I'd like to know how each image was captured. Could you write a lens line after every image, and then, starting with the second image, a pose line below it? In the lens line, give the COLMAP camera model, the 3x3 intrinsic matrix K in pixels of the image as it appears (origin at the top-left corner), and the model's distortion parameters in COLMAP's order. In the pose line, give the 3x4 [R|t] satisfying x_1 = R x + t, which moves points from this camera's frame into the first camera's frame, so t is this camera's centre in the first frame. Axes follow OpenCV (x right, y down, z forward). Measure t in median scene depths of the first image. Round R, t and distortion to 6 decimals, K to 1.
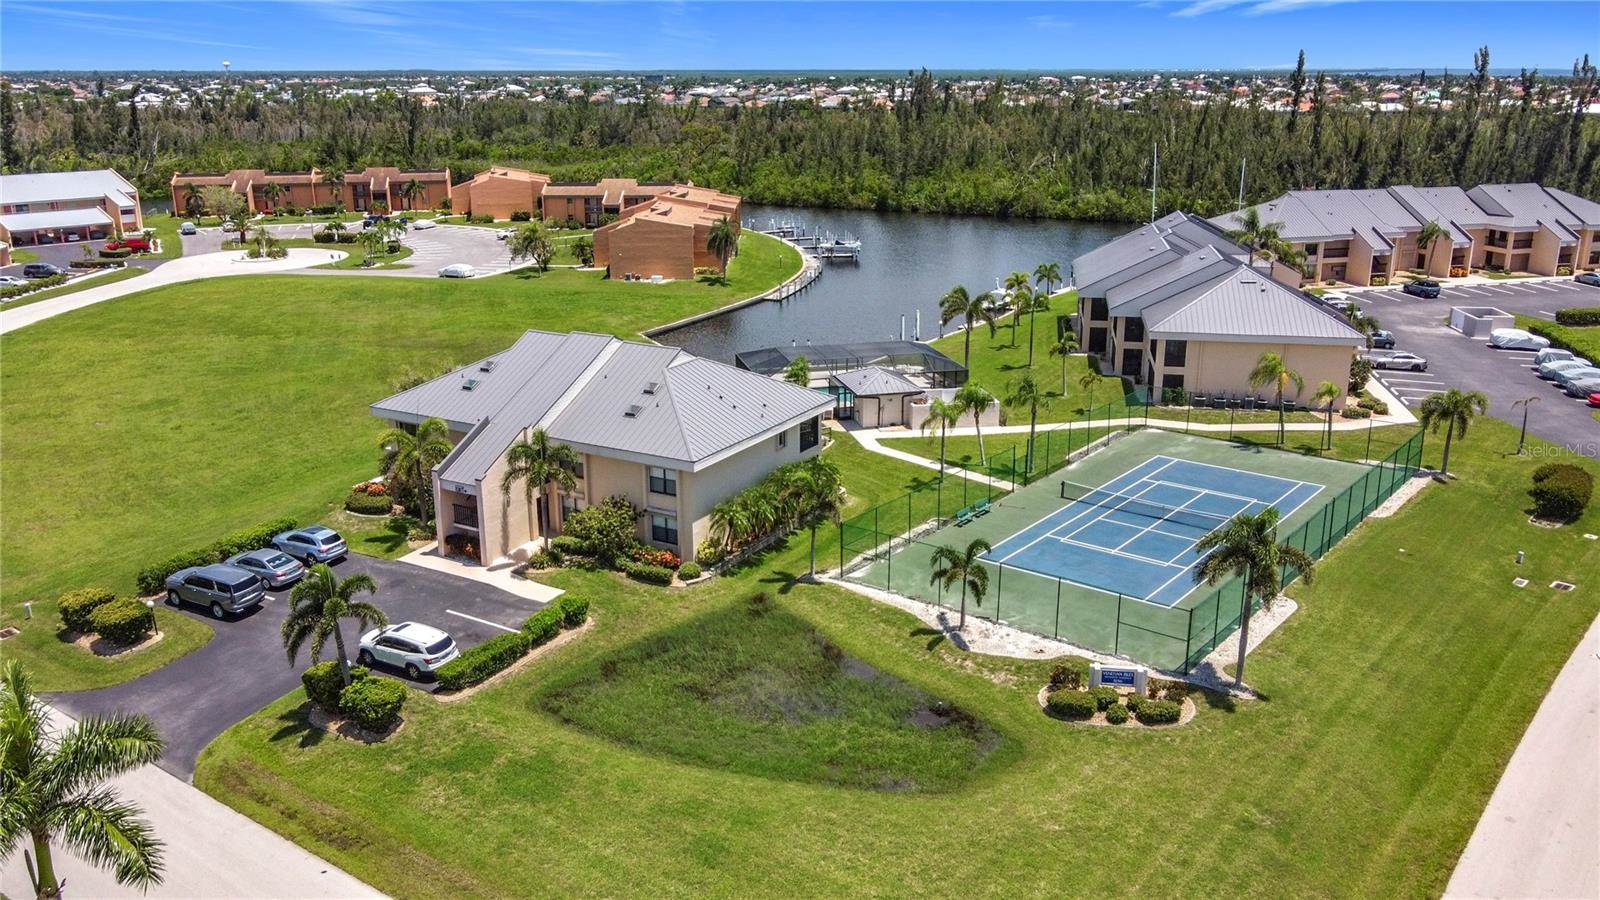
lens RADIAL K [[1266.3, 0, 800.0], [0, 1266.3, 450.0], [0, 0, 1]] dist [-0.028784, 0.062483]
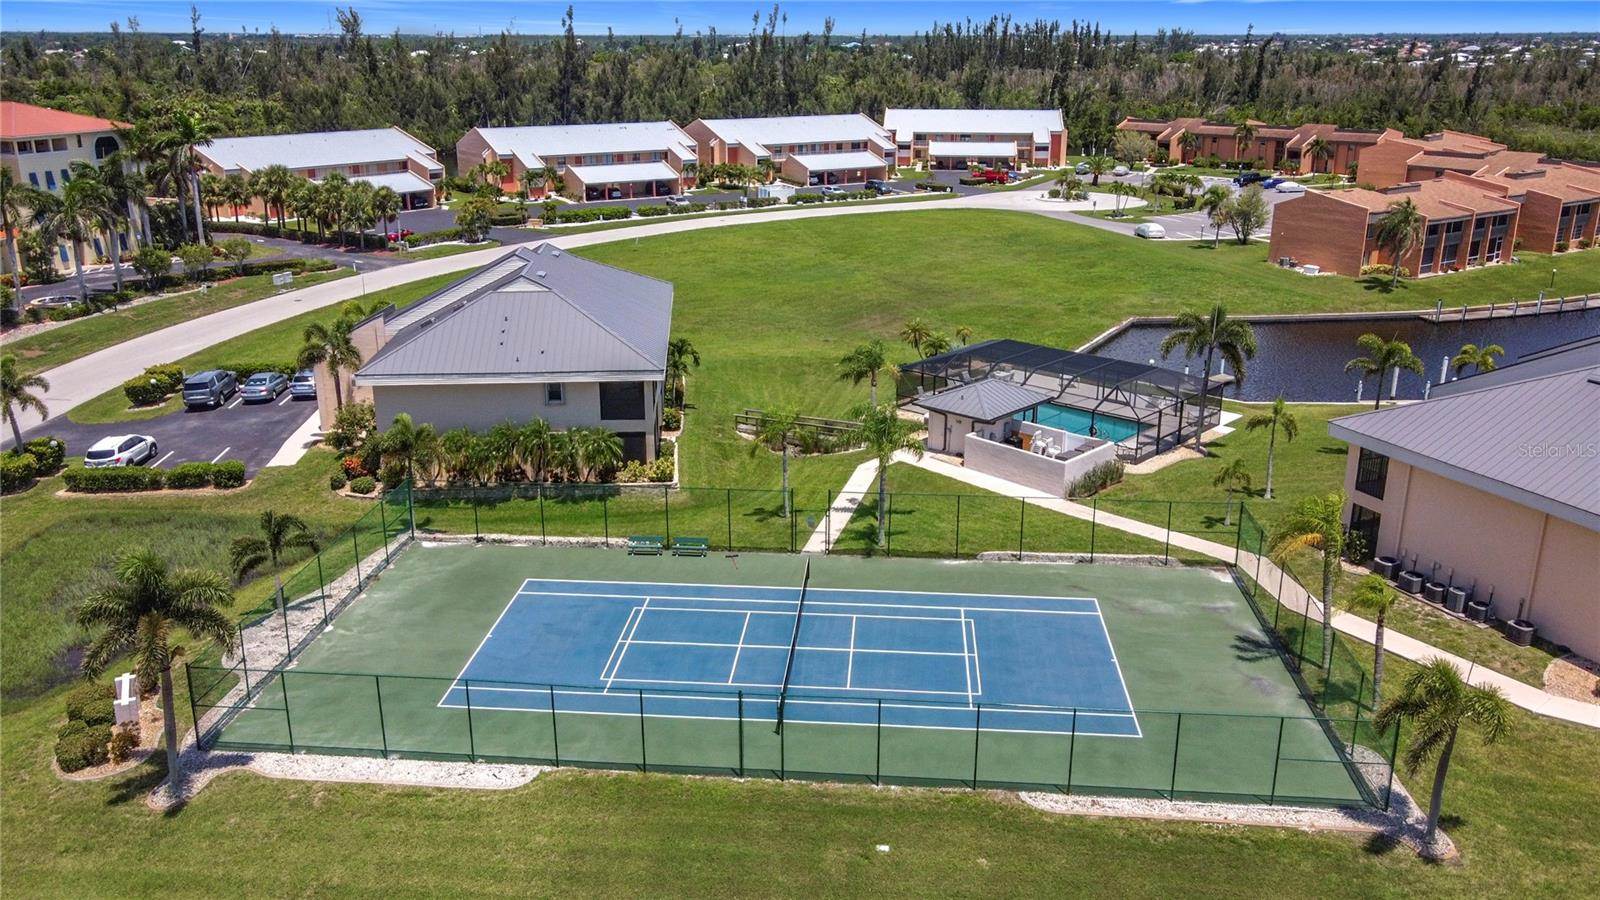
lens RADIAL K [[1277.6, 0, 784.7], [0, 1277.6, 471.4], [0, 0, 1]] dist [-0.002586, 0.014021]
pose [[0.556304, 0.271711, -0.785302, 0.597227], [-0.242306, 0.957004, 0.159470, -0.103488], [0.794867, 0.101570, 0.598222, 0.461671]]
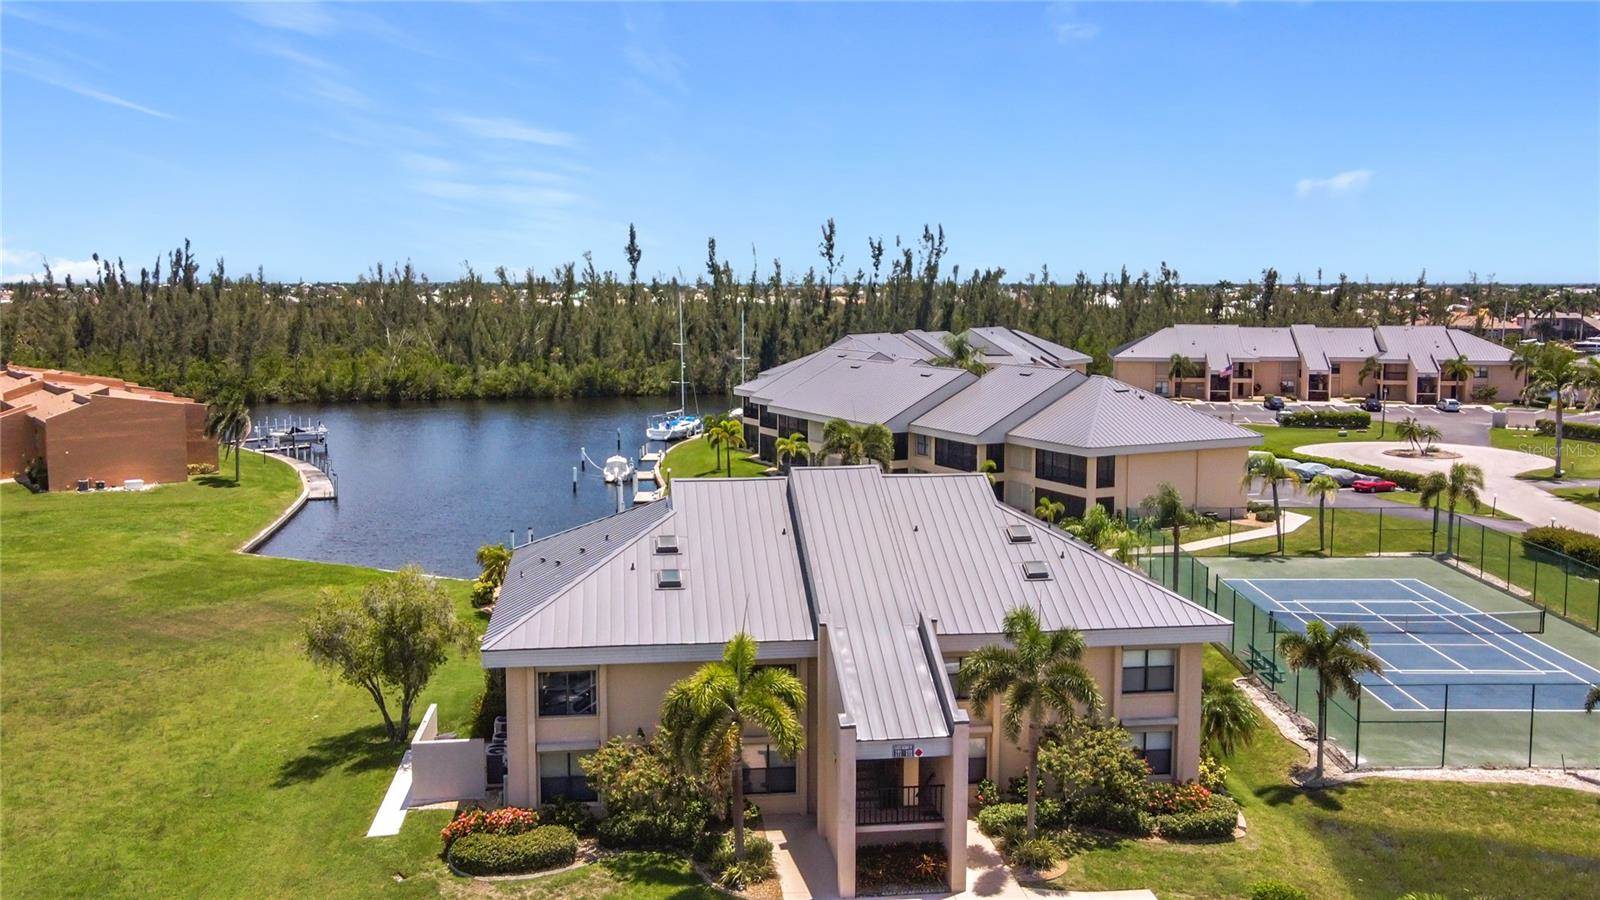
lens RADIAL K [[1381.1, 0, 769.7], [0, 1381.1, 449.0], [0, 0, 1]] dist [-0.049808, 0.127619]
pose [[0.801374, -0.070783, 0.593961, -0.448148], [0.171613, 0.978436, -0.114939, -0.024182], [-0.573017, 0.194041, 0.796241, 0.395221]]
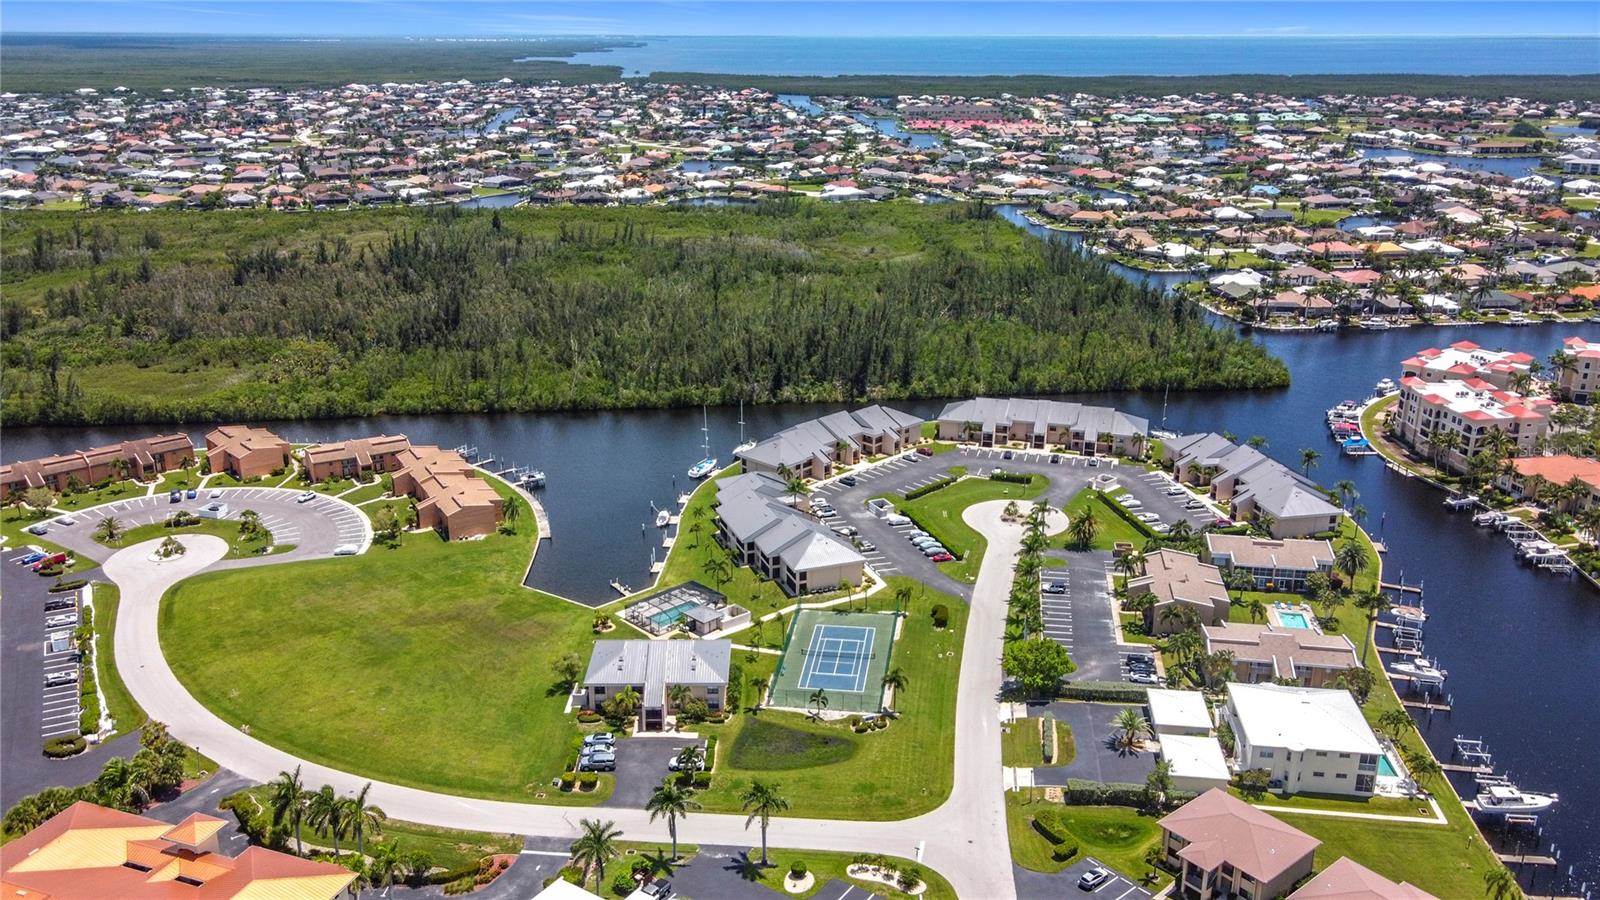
lens RADIAL K [[1263.1, 0, 795.2], [0, 1263.1, 448.6], [0, 0, 1]] dist [-0.003663, 0.054078]
pose [[0.859894, -0.152826, 0.487059, -0.949498], [0.138988, 0.988179, 0.064682, -0.512310], [-0.491187, 0.012076, 0.870971, -1.260600]]
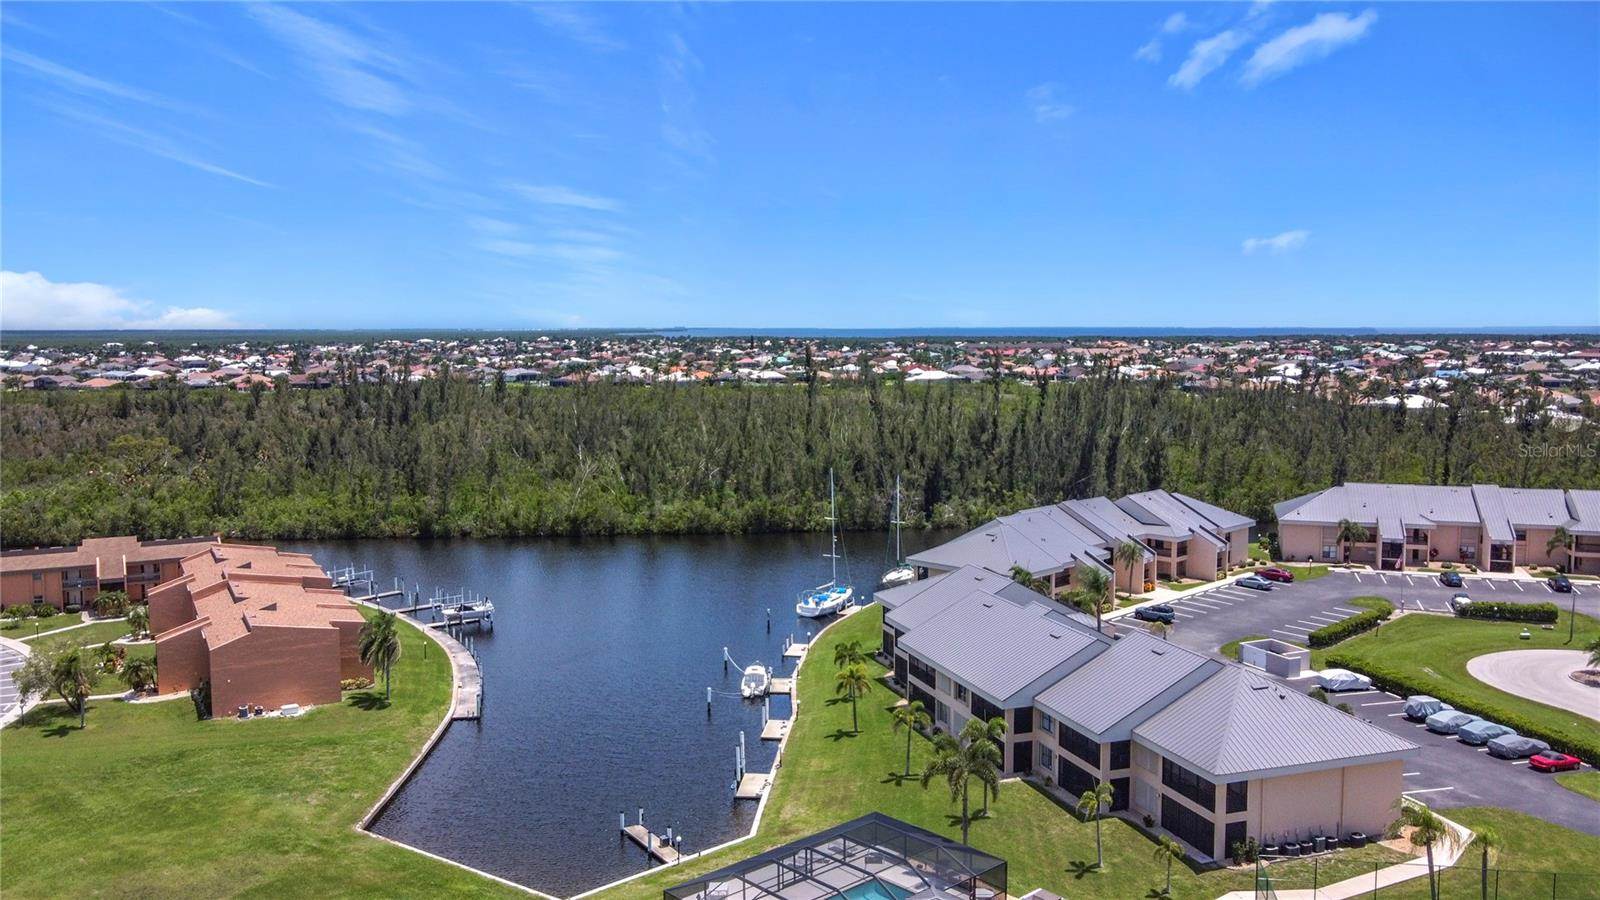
lens RADIAL K [[1277.6, 0, 784.7], [0, 1277.6, 471.4], [0, 0, 1]] dist [-0.002586, 0.014021]
pose [[0.877172, -0.054539, 0.477069, -0.333808], [0.139412, 0.979659, -0.144336, -0.205366], [-0.459493, 0.193116, 0.866933, 0.403694]]
